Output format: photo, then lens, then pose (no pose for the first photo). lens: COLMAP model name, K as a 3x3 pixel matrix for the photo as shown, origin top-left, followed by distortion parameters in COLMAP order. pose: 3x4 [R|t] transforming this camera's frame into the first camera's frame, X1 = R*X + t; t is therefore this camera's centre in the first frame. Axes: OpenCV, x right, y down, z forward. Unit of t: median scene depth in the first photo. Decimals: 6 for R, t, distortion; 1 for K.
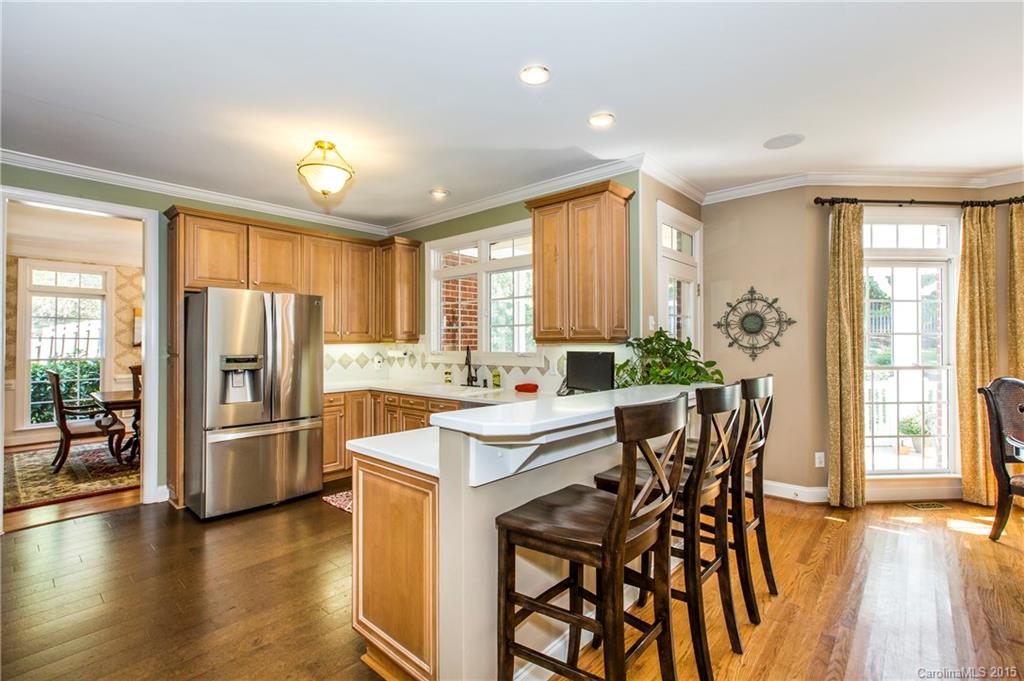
lens RADIAL K [[464.5, 0, 510.8], [0, 464.5, 337.8], [0, 0, 1]] dist [-0.002580, 0.000688]
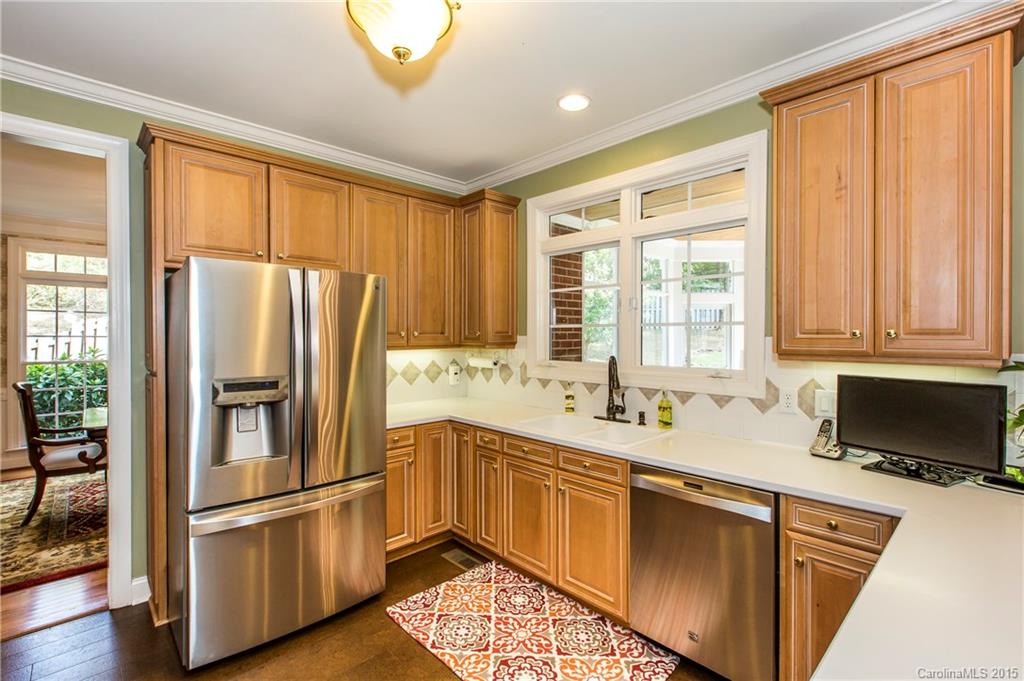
lens RADIAL K [[464.5, 0, 509.8], [0, 464.5, 339.5], [0, 0, 1]] dist [-0.002580, 0.000688]
pose [[0.996233, 0.004495, -0.086601, -0.166931], [-0.002803, 0.999803, 0.019658, -0.016901], [0.086672, -0.019342, 0.996049, 0.358864]]
